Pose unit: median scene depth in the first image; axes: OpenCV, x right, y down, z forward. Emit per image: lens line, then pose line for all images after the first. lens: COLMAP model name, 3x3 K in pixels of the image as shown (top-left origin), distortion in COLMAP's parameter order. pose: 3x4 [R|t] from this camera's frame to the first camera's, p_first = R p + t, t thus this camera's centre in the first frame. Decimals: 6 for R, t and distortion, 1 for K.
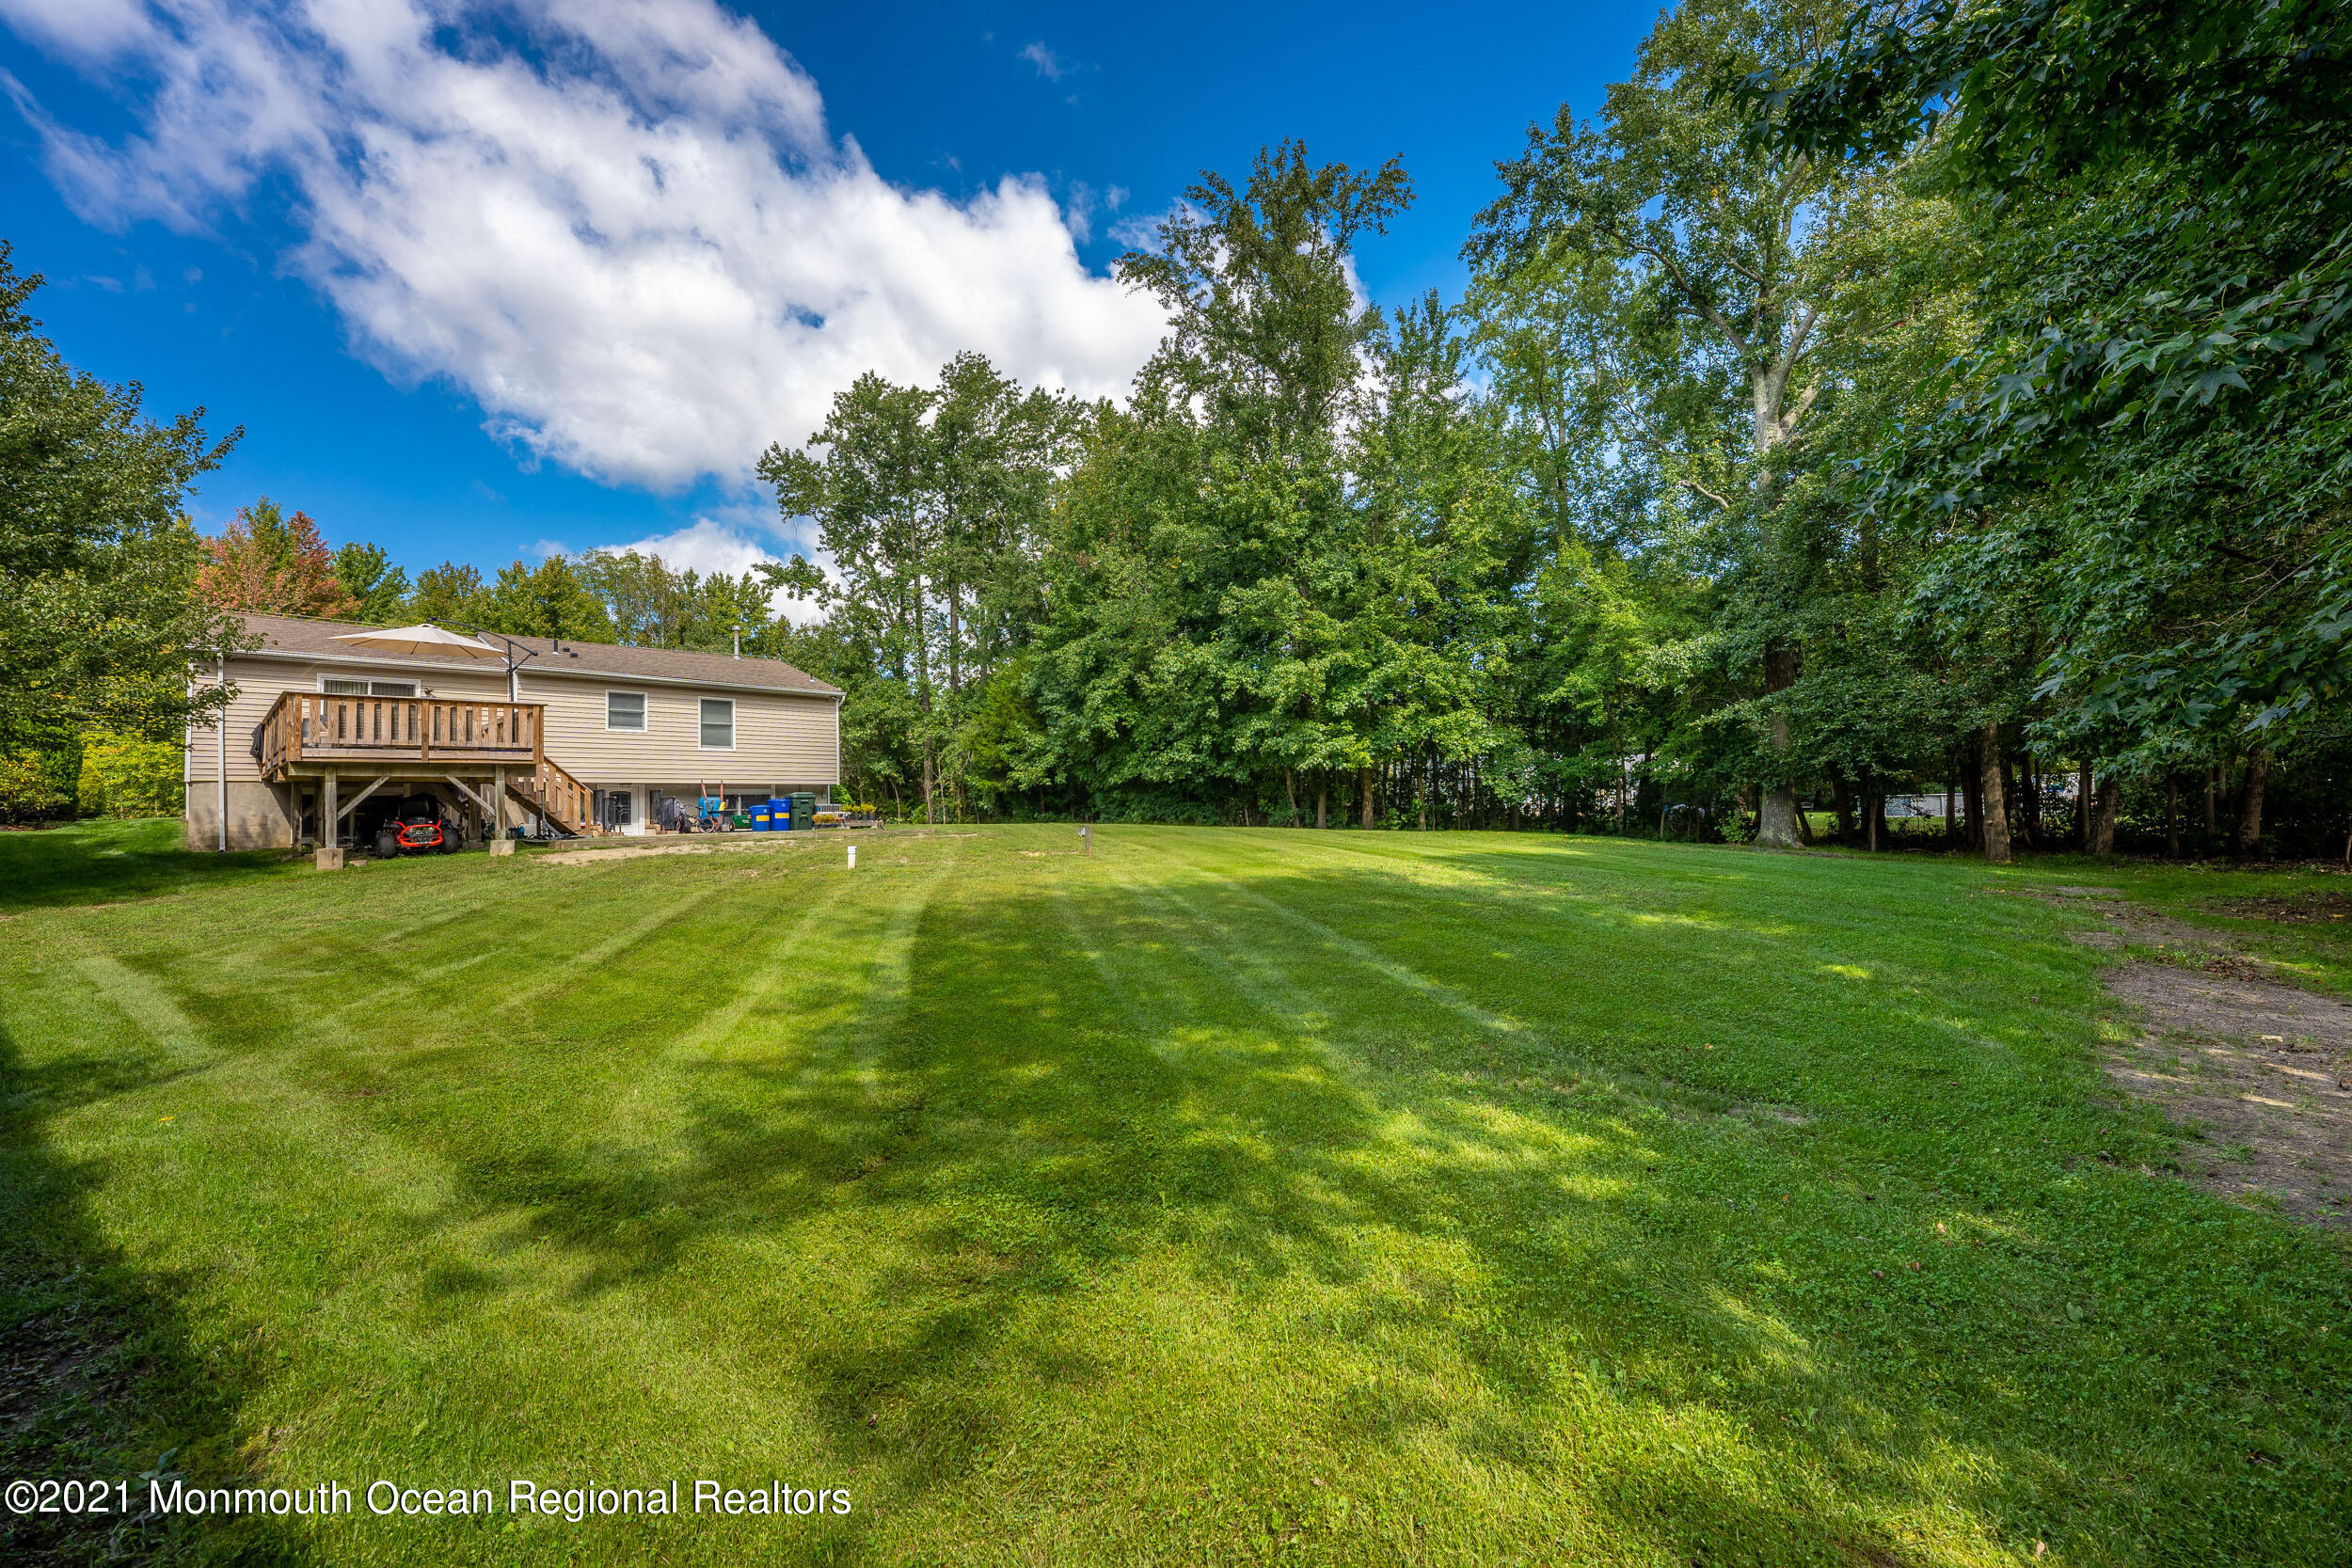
lens RADIAL K [[970.3, 0, 1163.7], [0, 970.3, 789.8], [0, 0, 1]] dist [-0.025844, 0.000322]
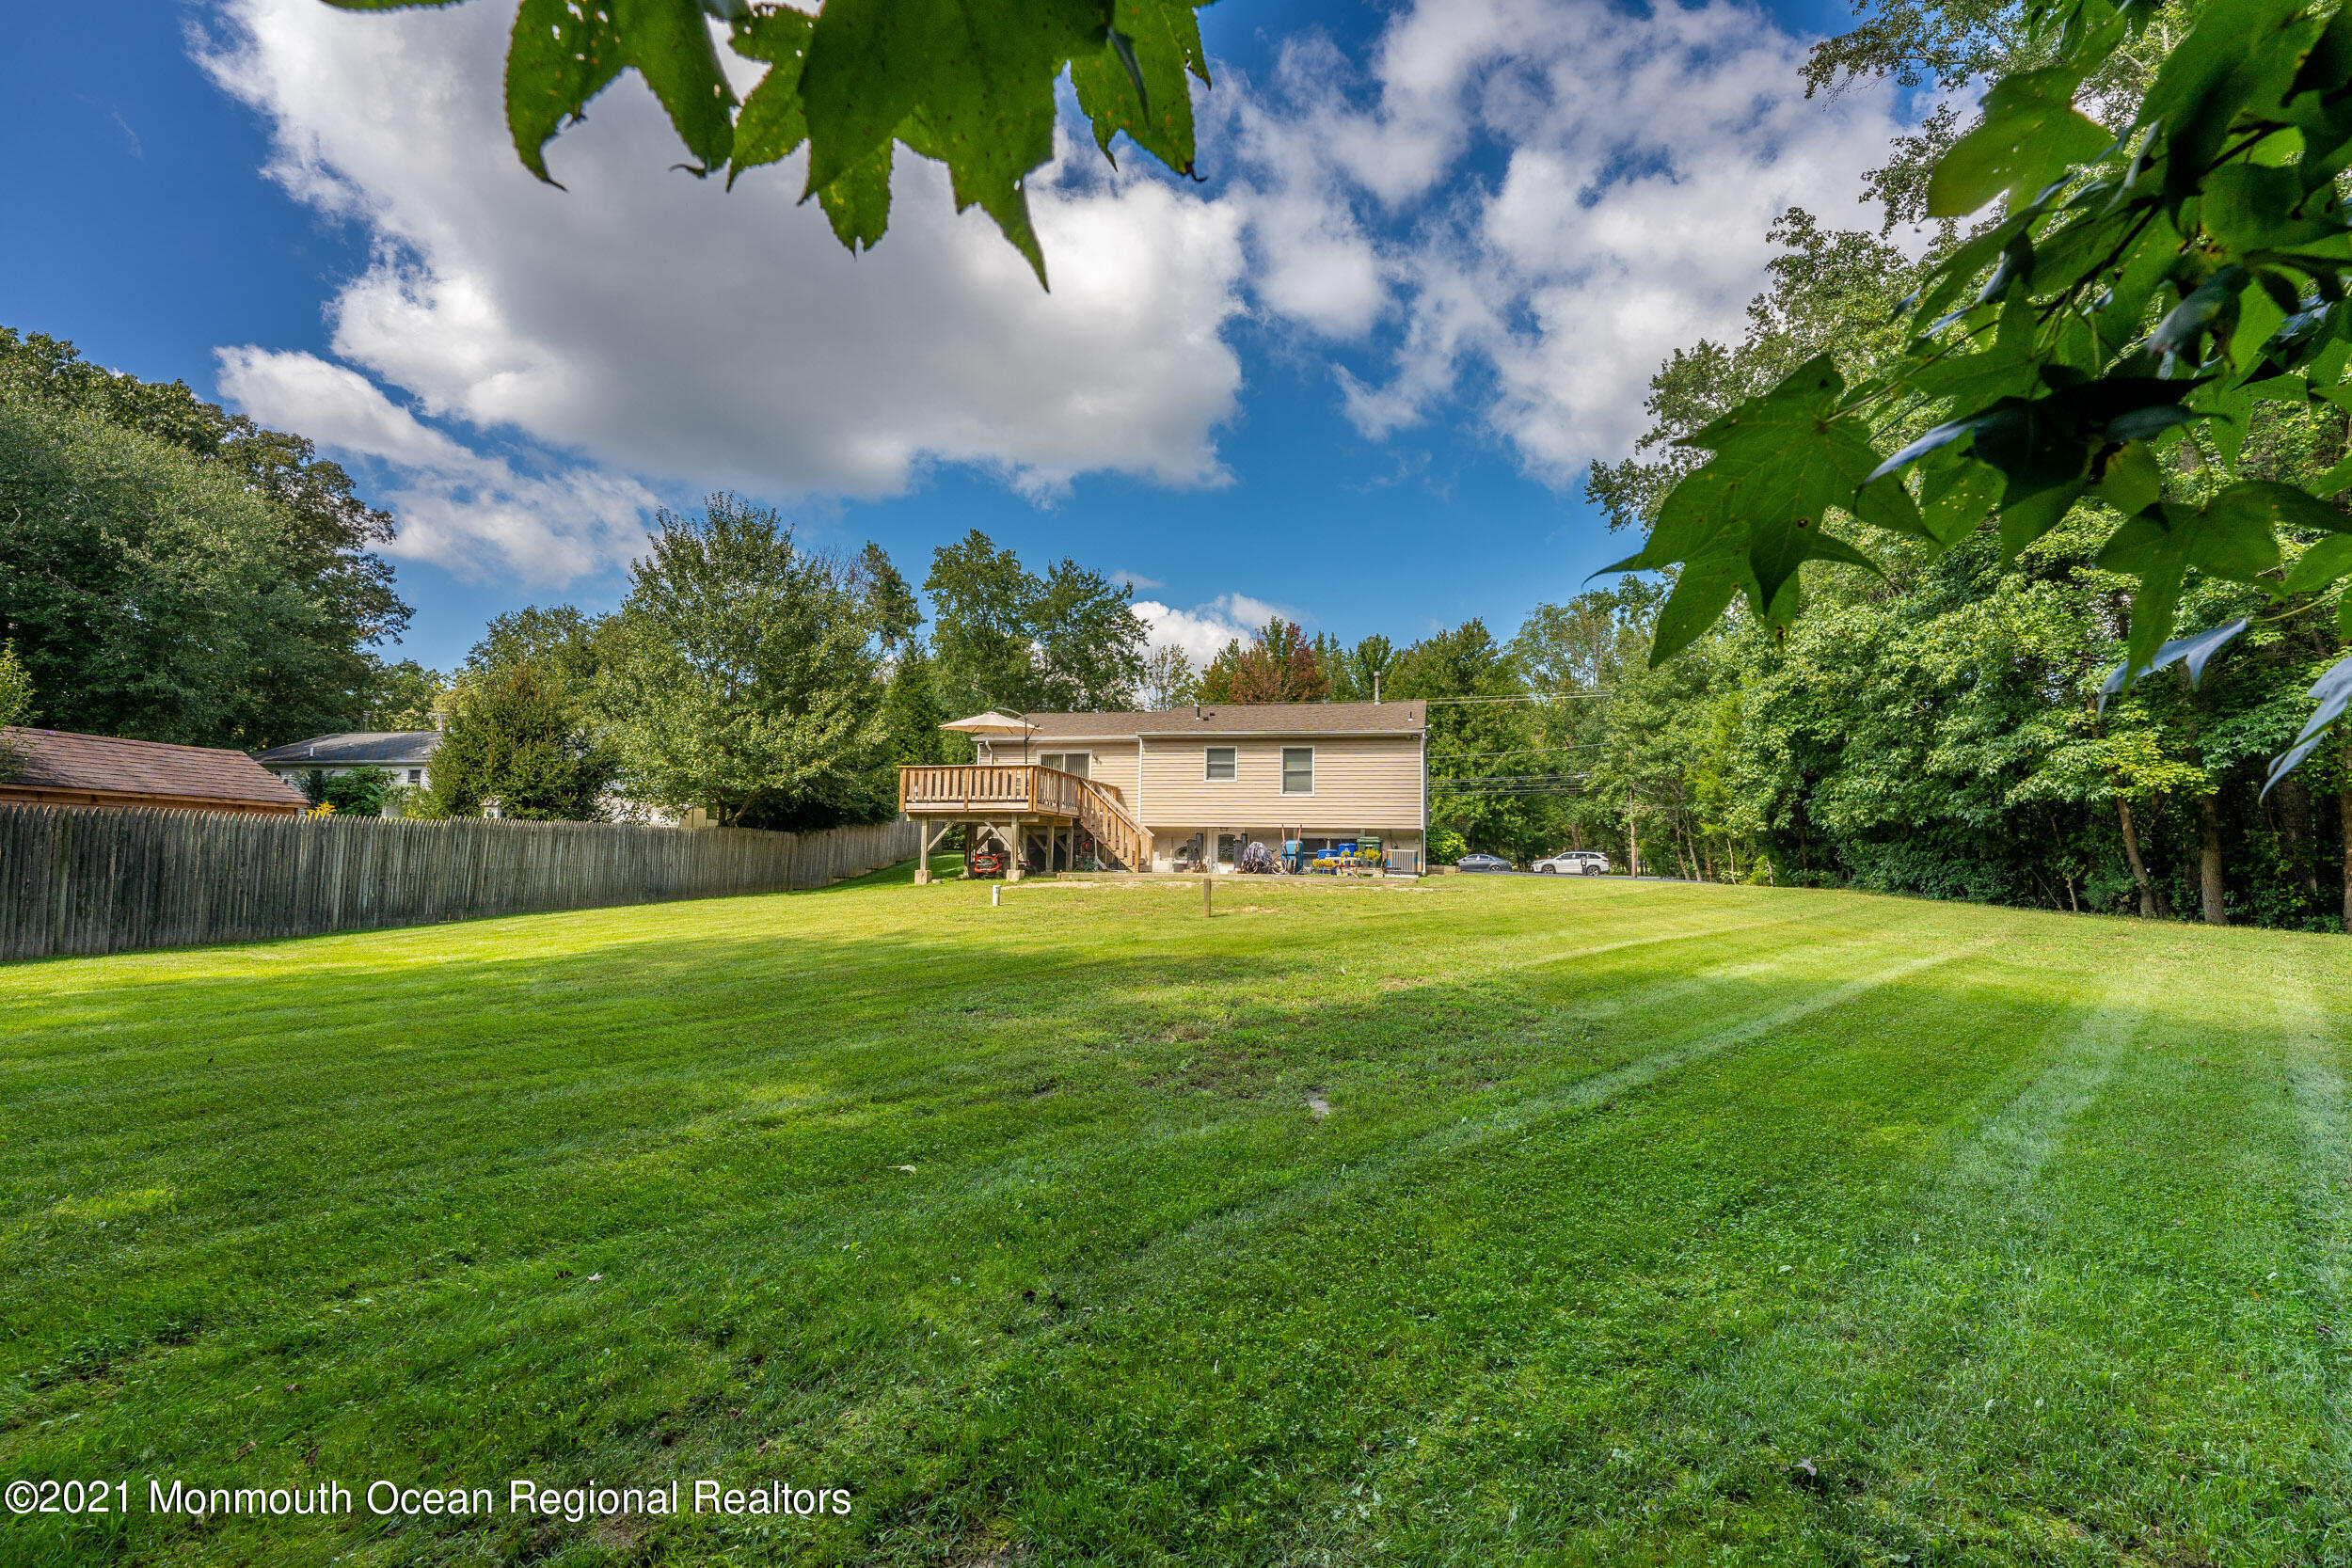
lens RADIAL K [[970.3, 0, 1163.7], [0, 970.3, 789.8], [0, 0, 1]] dist [-0.025844, 0.000322]
pose [[0.480457, -0.032515, -0.876416, 0.397177], [-0.009139, 0.999073, -0.042076, -0.002161], [0.876971, 0.028225, 0.479714, 0.371557]]
